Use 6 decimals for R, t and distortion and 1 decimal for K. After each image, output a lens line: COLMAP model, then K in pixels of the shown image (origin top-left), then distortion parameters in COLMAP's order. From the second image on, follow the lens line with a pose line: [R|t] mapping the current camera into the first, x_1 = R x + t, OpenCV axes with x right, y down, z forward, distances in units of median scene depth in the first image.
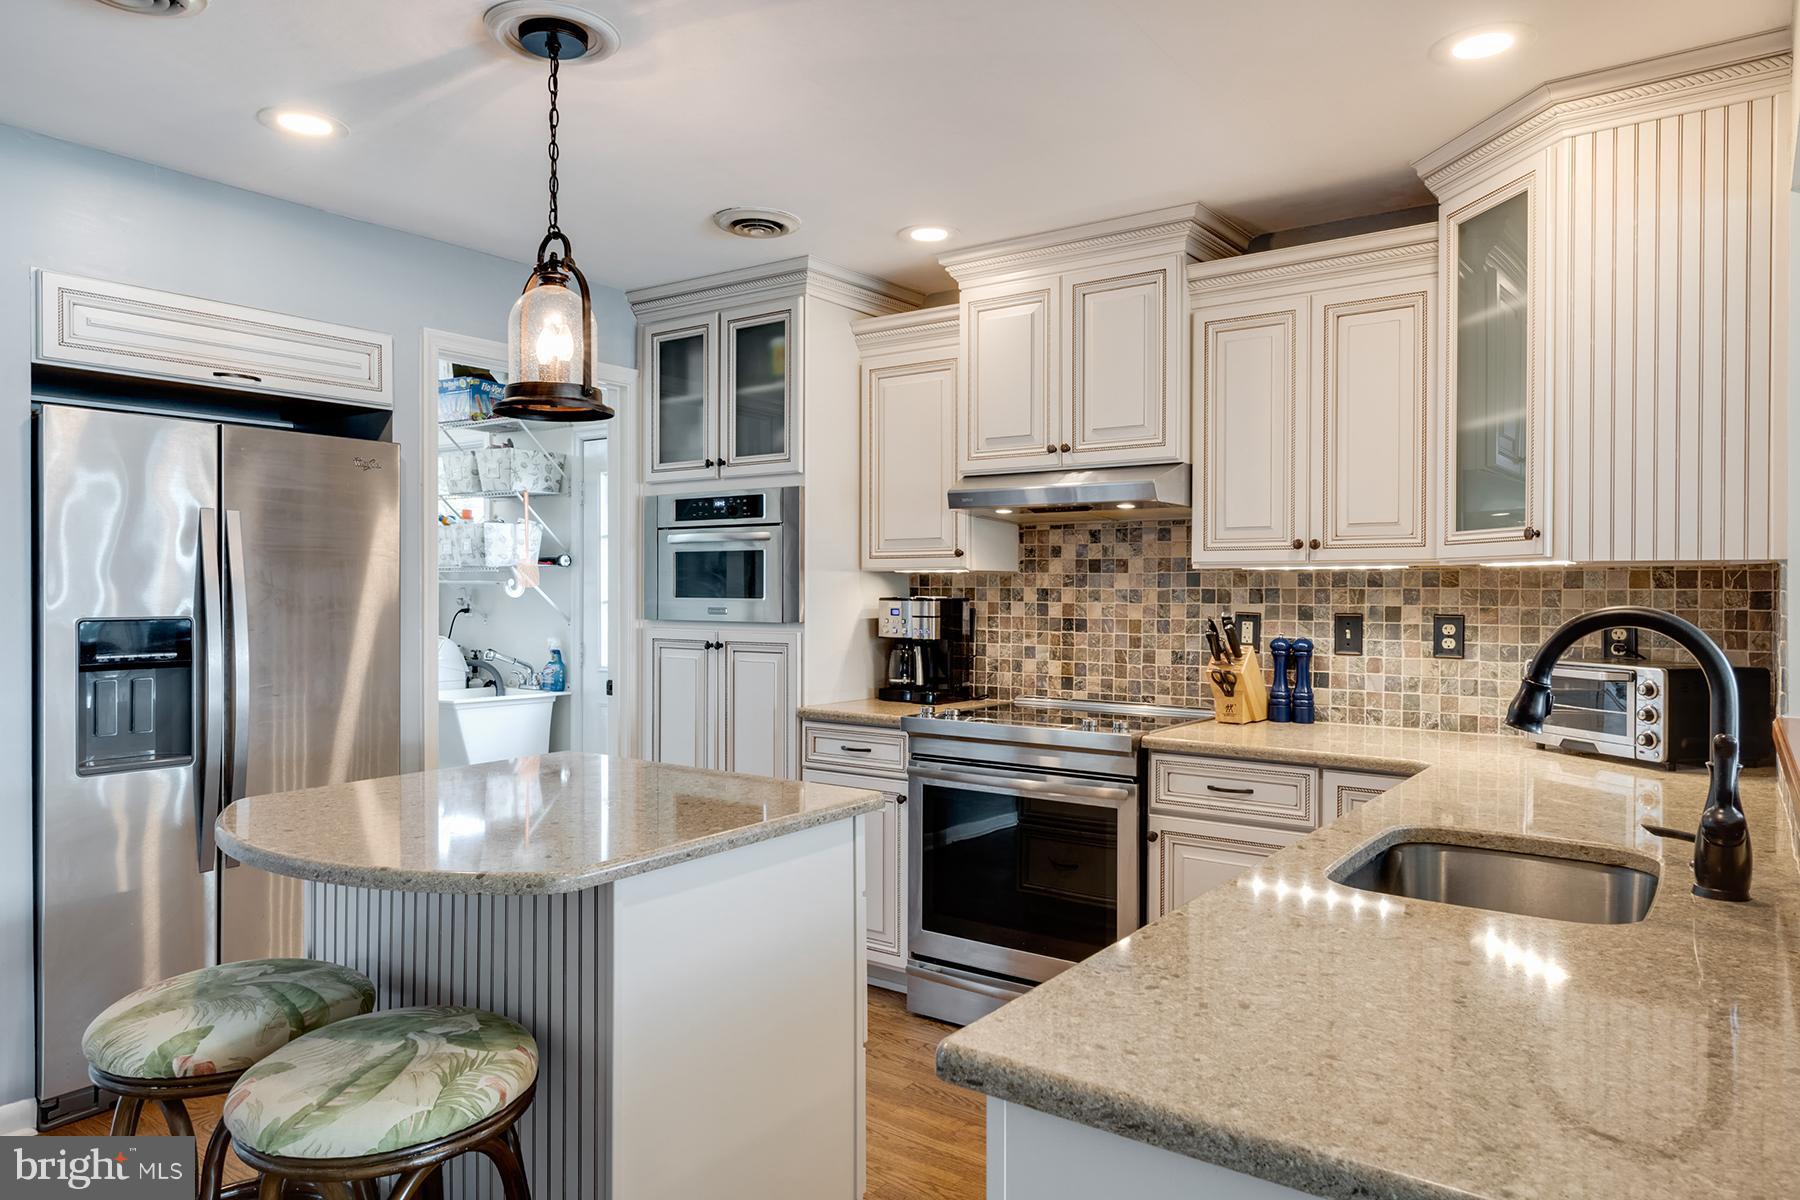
lens RADIAL K [[1190.8, 0, 899.3], [0, 1190.8, 596.1], [0, 0, 1]] dist [0.001339, 0.000196]
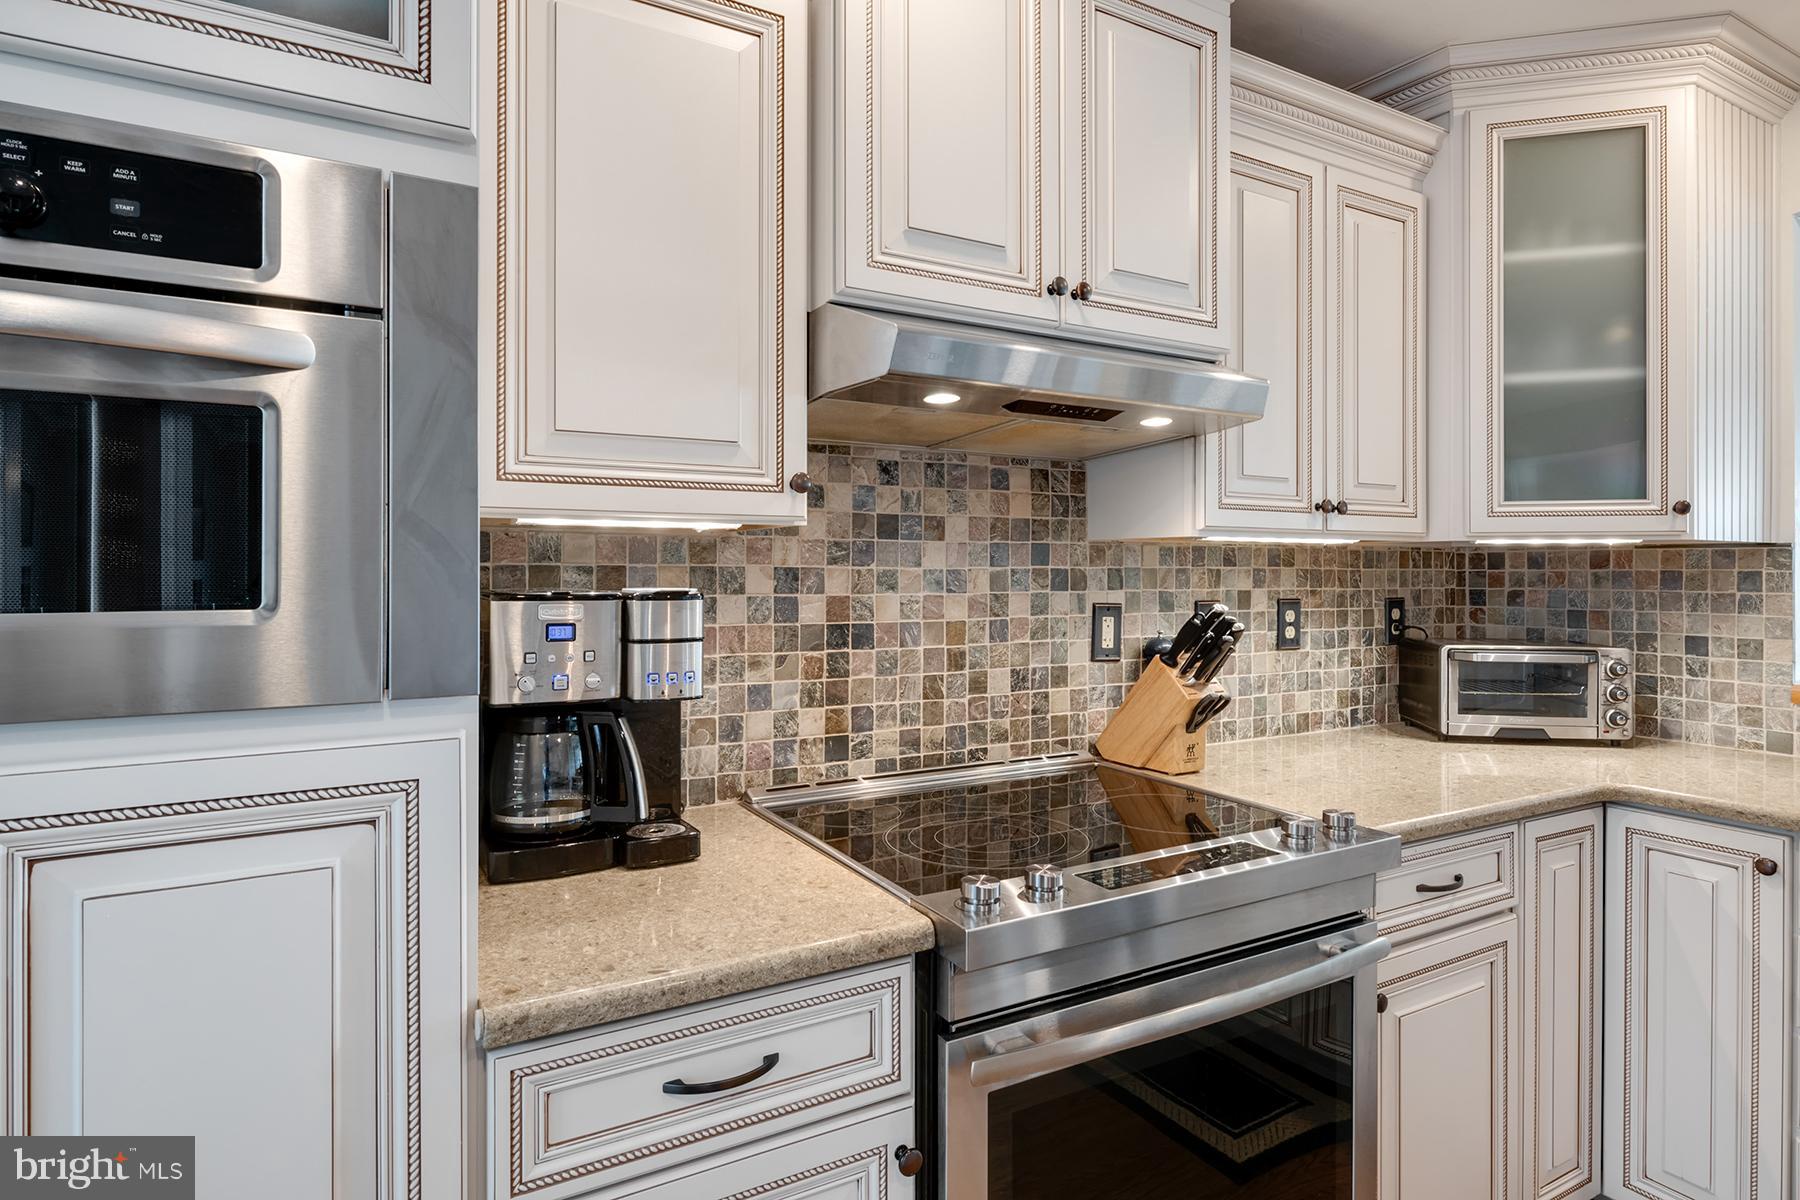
lens RADIAL K [[975.5, 0, 901.7], [0, 975.5, 564.1], [0, 0, 1]] dist [-0.004460, 0.000249]
pose [[0.399236, 0.002943, 0.916843, -0.248672], [0.003524, 0.999983, -0.004744, -0.005966], [-0.916841, 0.005124, 0.399219, 0.828578]]
